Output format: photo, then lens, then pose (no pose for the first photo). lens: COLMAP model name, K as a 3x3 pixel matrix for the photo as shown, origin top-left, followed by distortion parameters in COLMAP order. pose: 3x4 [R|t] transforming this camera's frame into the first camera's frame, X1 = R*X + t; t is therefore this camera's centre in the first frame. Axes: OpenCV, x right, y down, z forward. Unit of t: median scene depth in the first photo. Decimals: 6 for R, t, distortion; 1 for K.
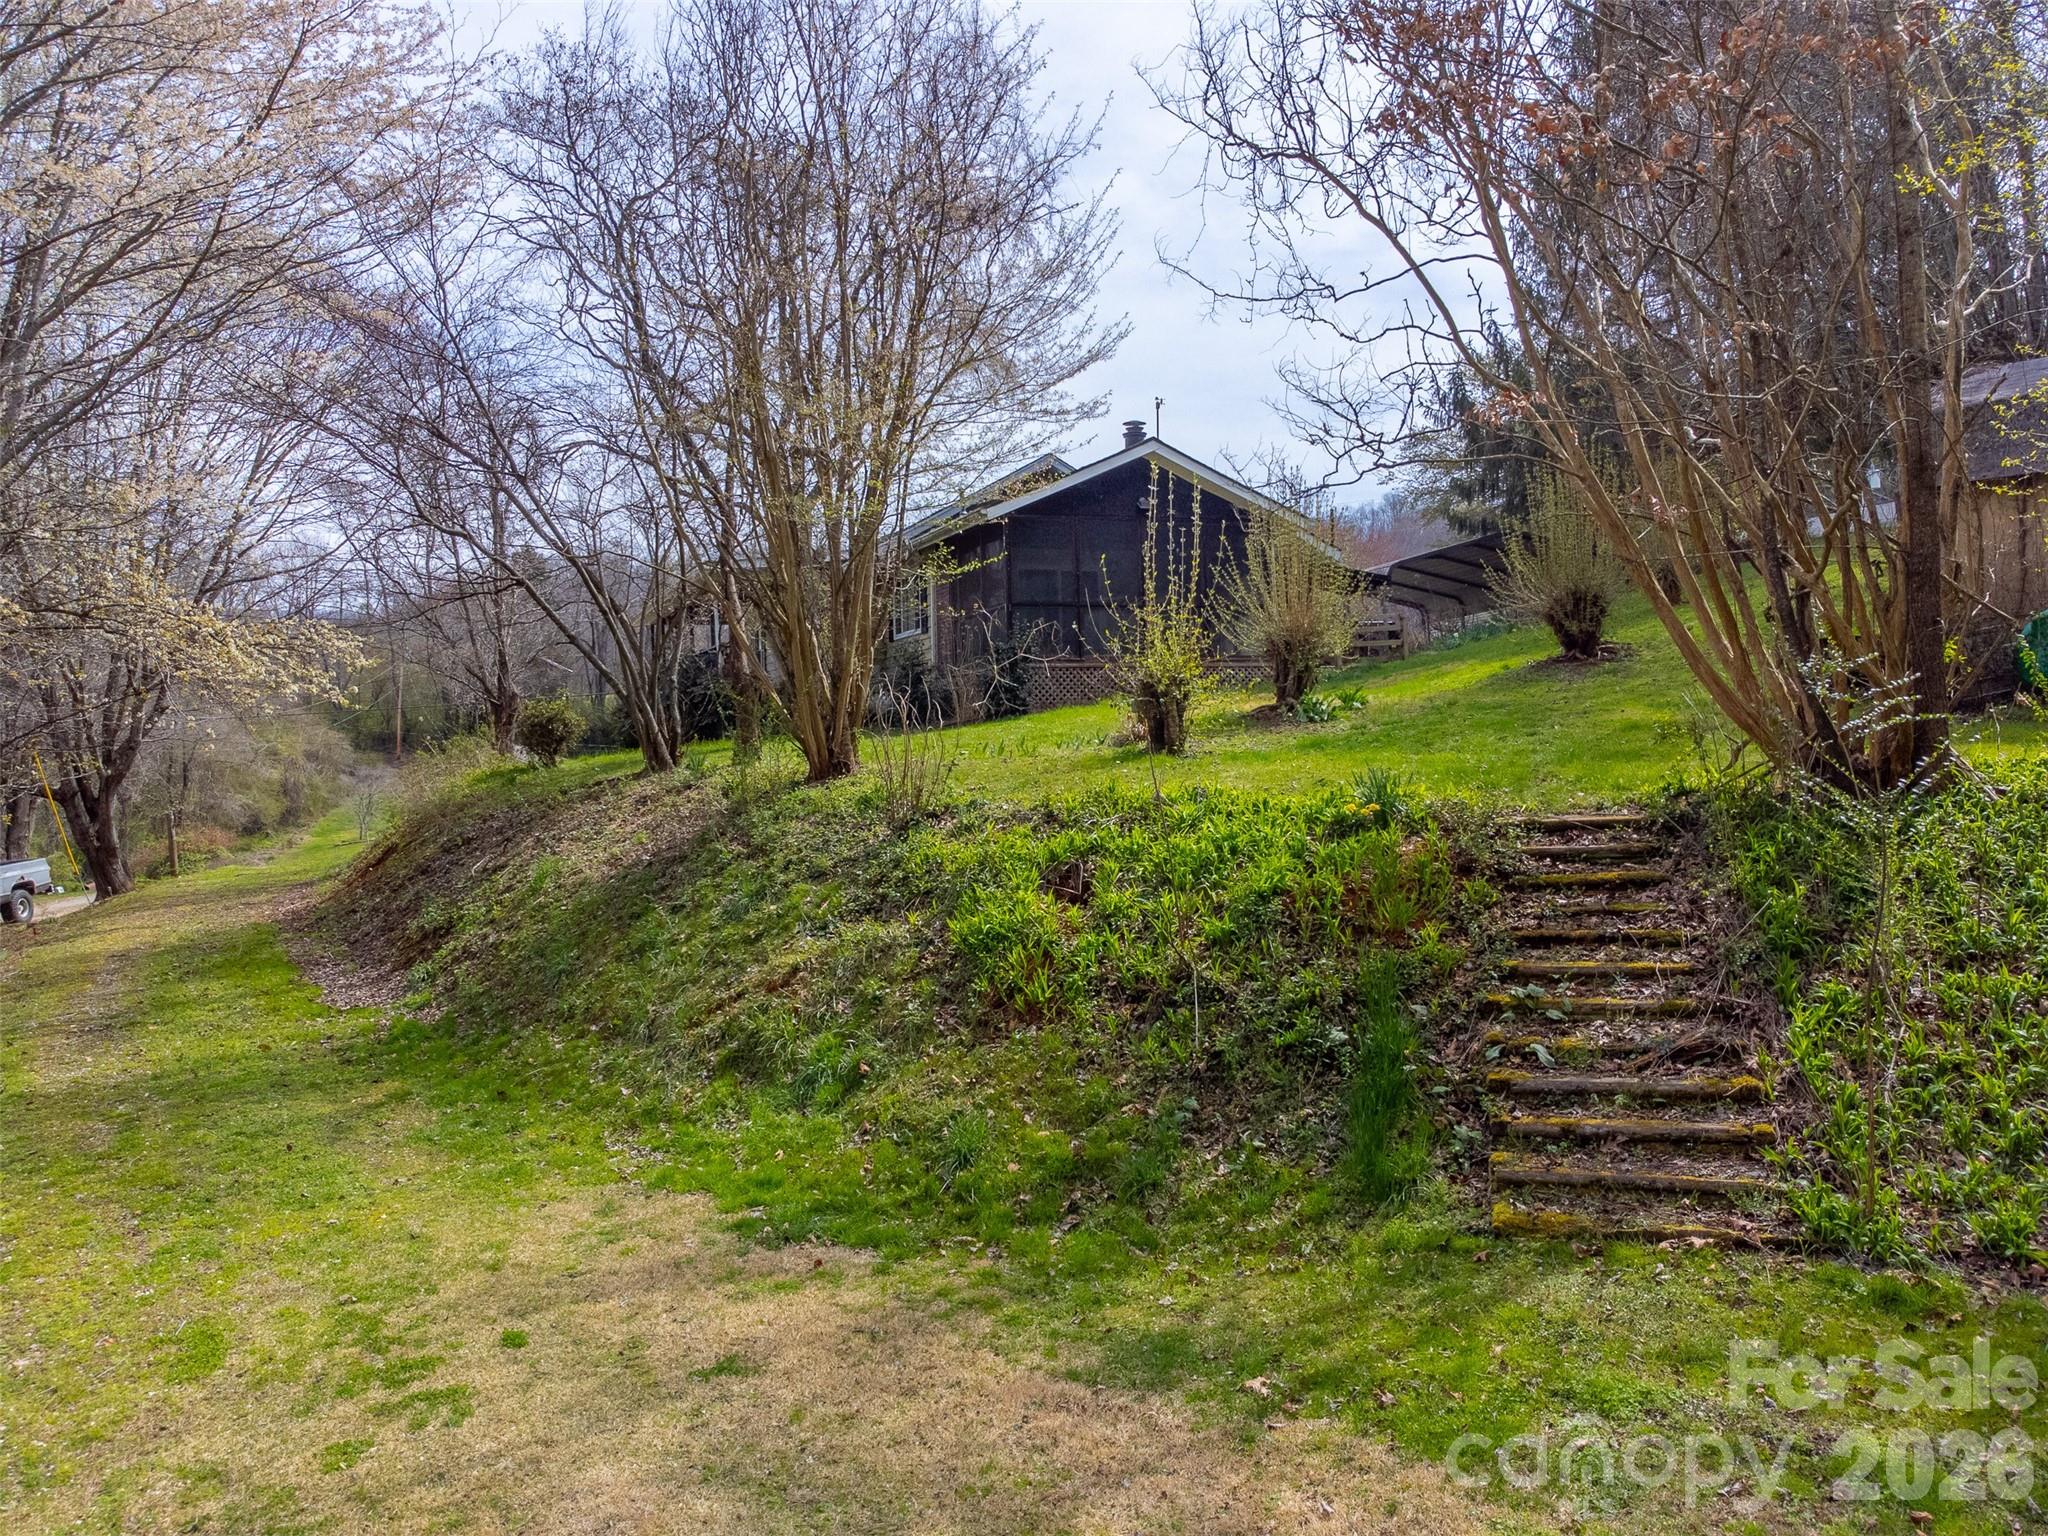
lens RADIAL K [[1520.1, 0, 1017.3], [0, 1520.1, 755.5], [0, 0, 1]] dist [0.016079, 0.009549]
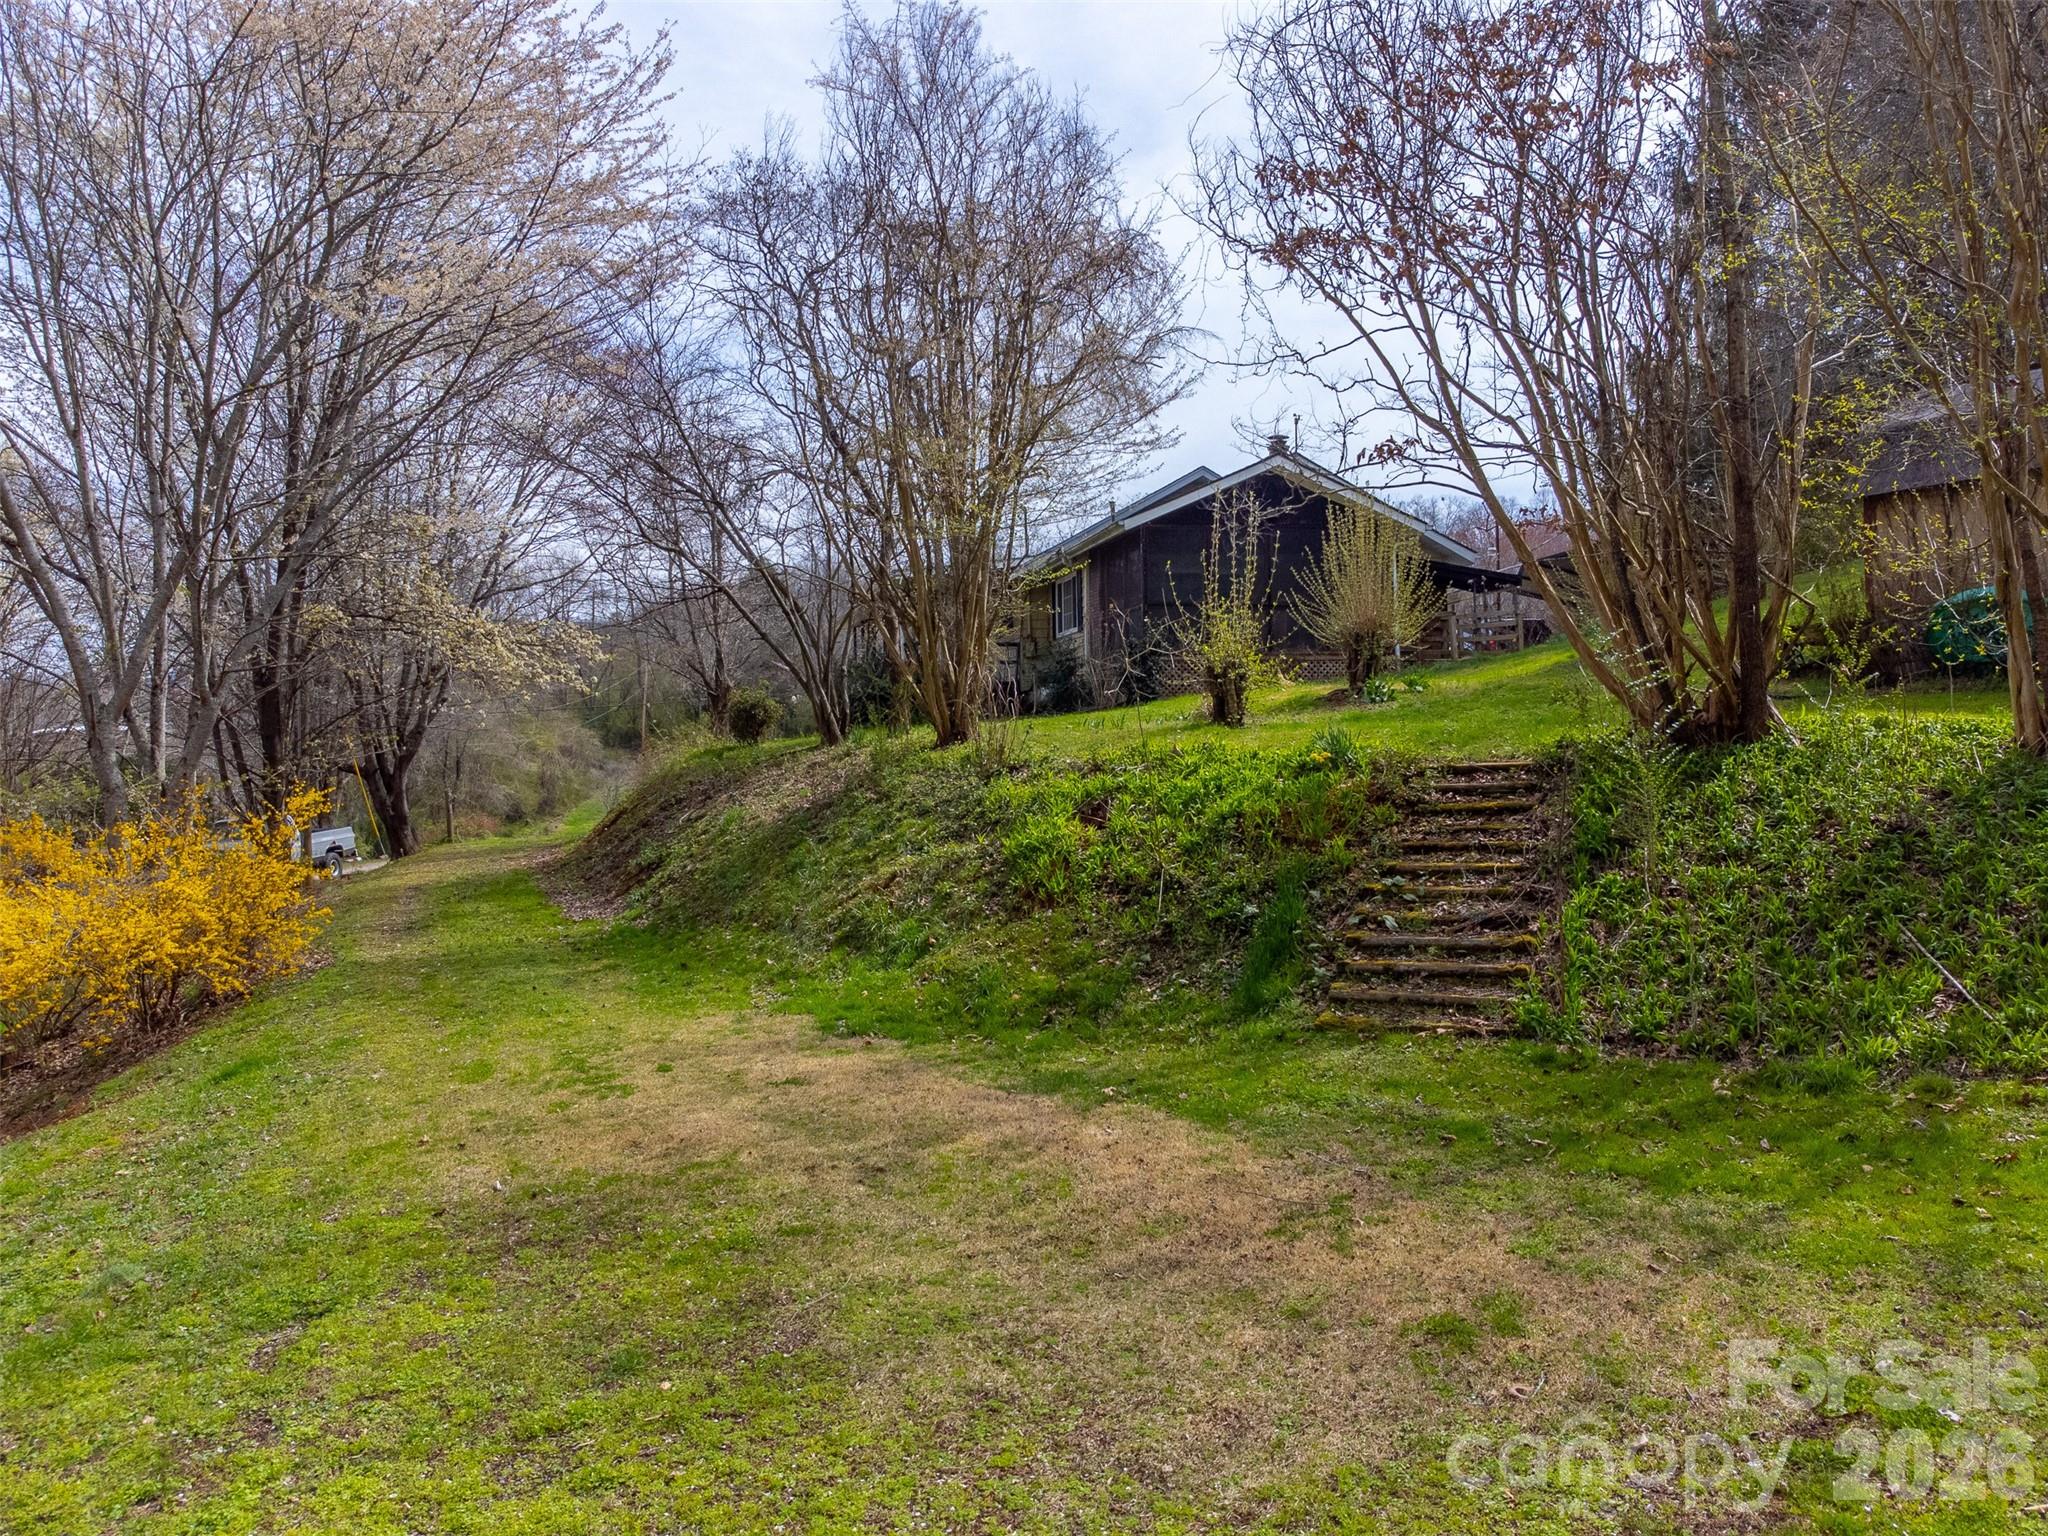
lens RADIAL K [[1532.7, 0, 1021.4], [0, 1532.7, 759.4], [0, 0, 1]] dist [0.109686, -0.343779]
pose [[0.989072, 0.006536, -0.147286, 0.150570], [-0.006801, 0.999976, -0.001297, 0.036330], [0.147274, 0.002284, 0.989093, -0.294546]]
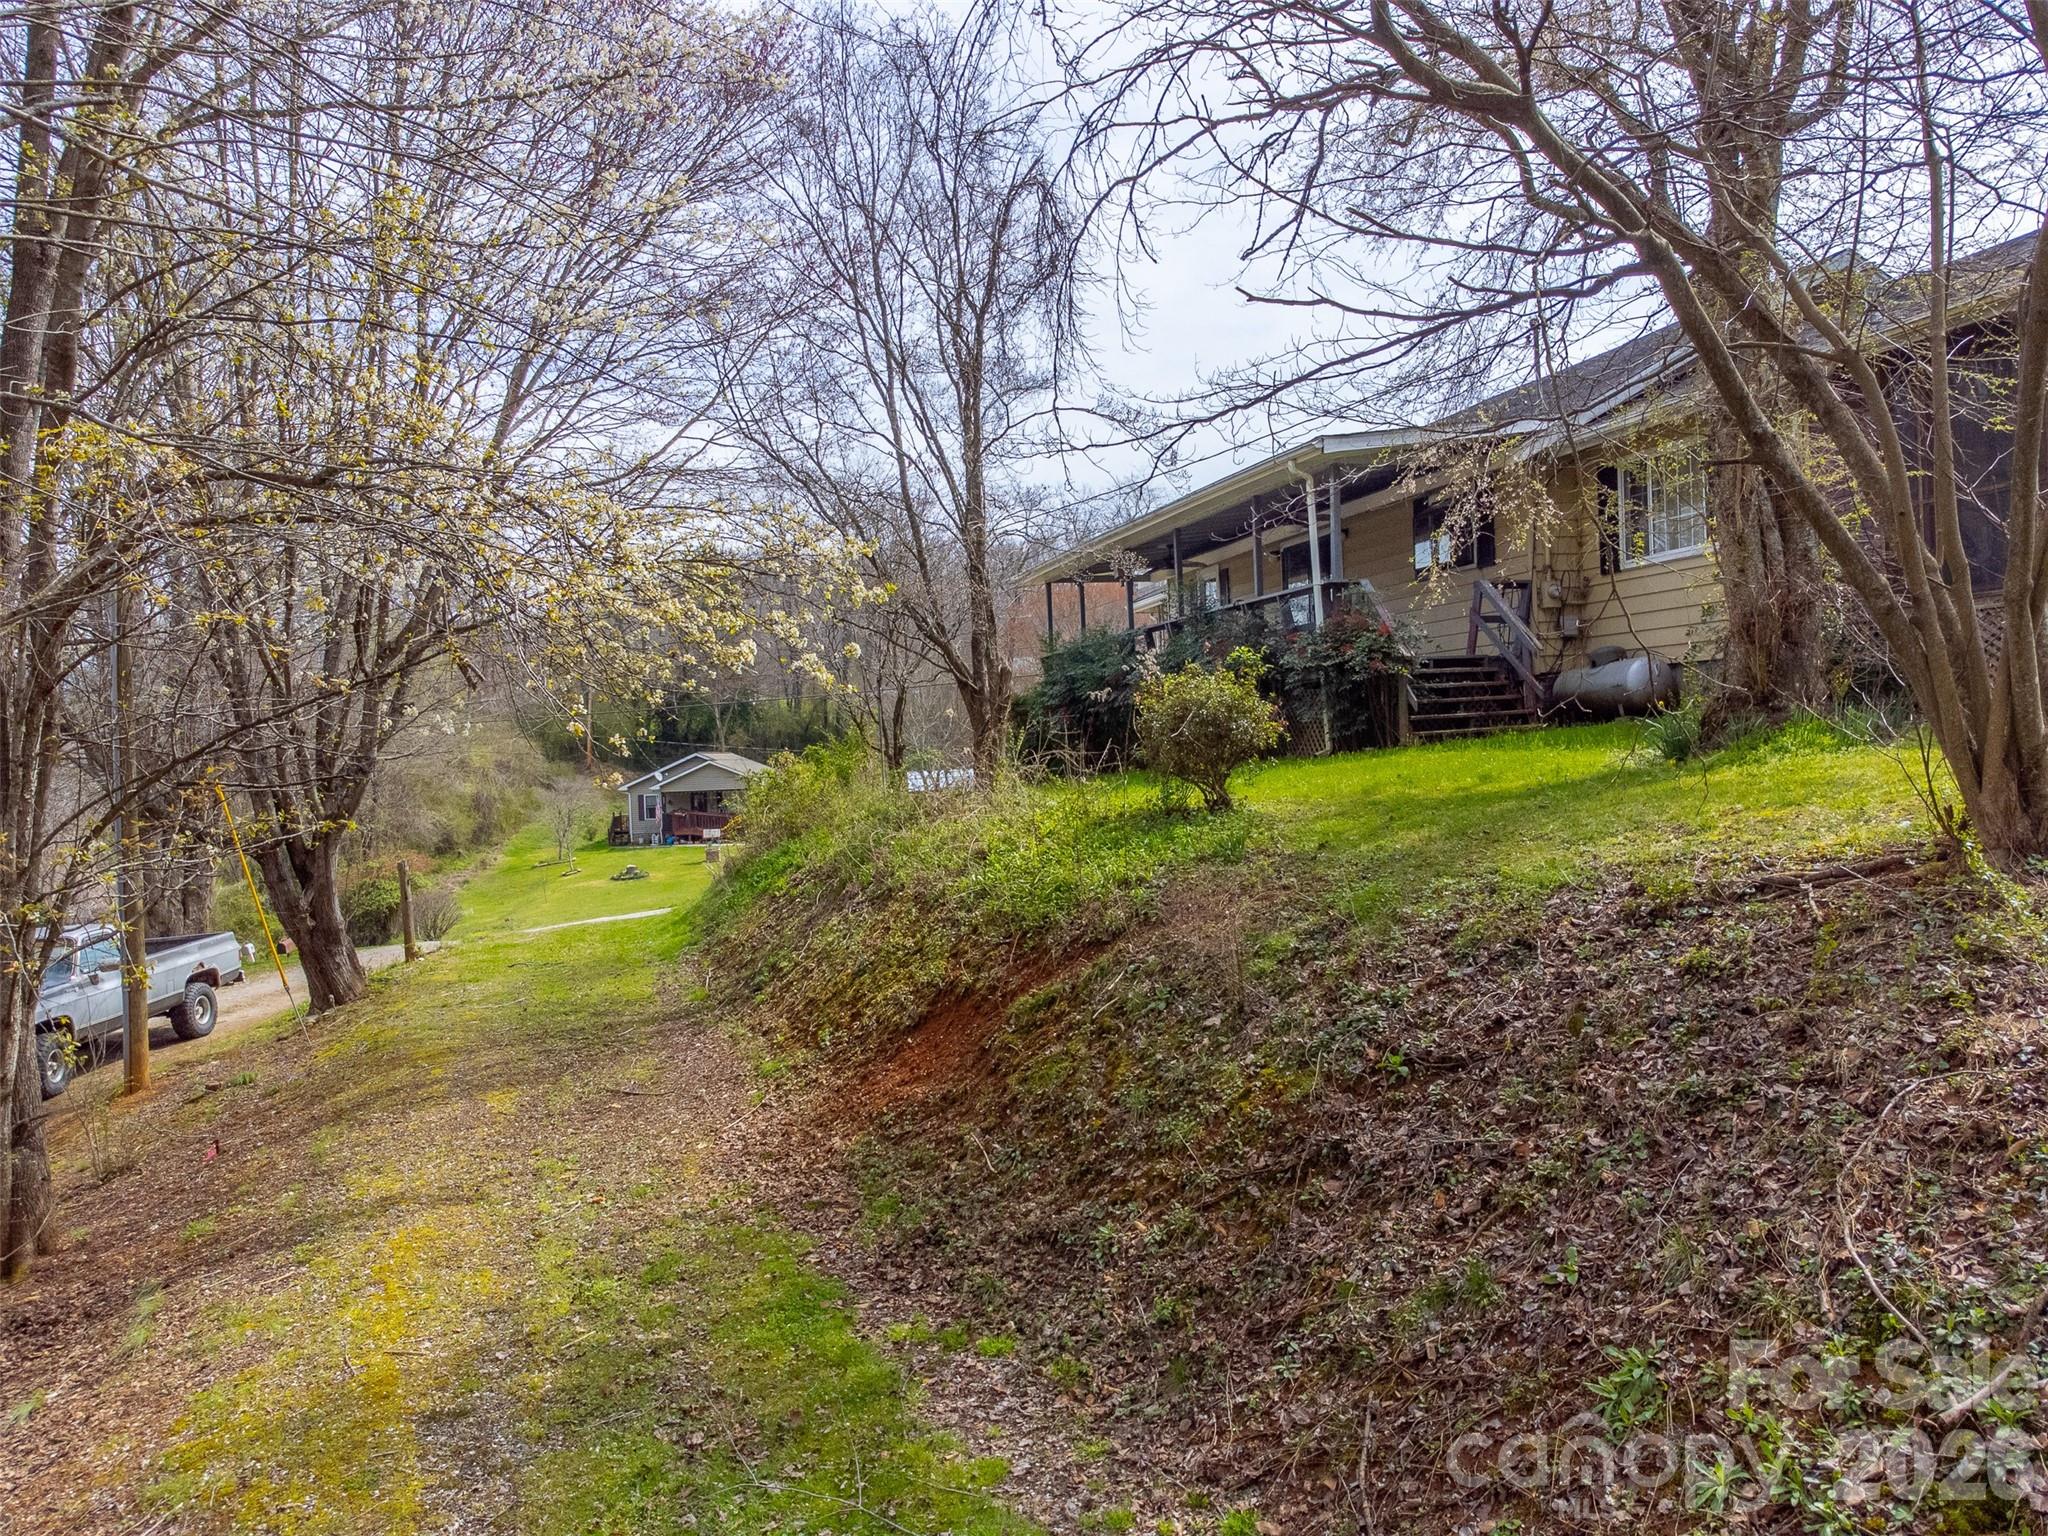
lens RADIAL K [[1520.1, 0, 1017.3], [0, 1520.1, 755.5], [0, 0, 1]] dist [0.016079, 0.009549]
pose [[0.996382, -0.024246, -0.081459, -0.645508], [0.024765, 0.999679, 0.005375, -0.018907], [0.081303, -0.007373, 0.996662, 0.992627]]
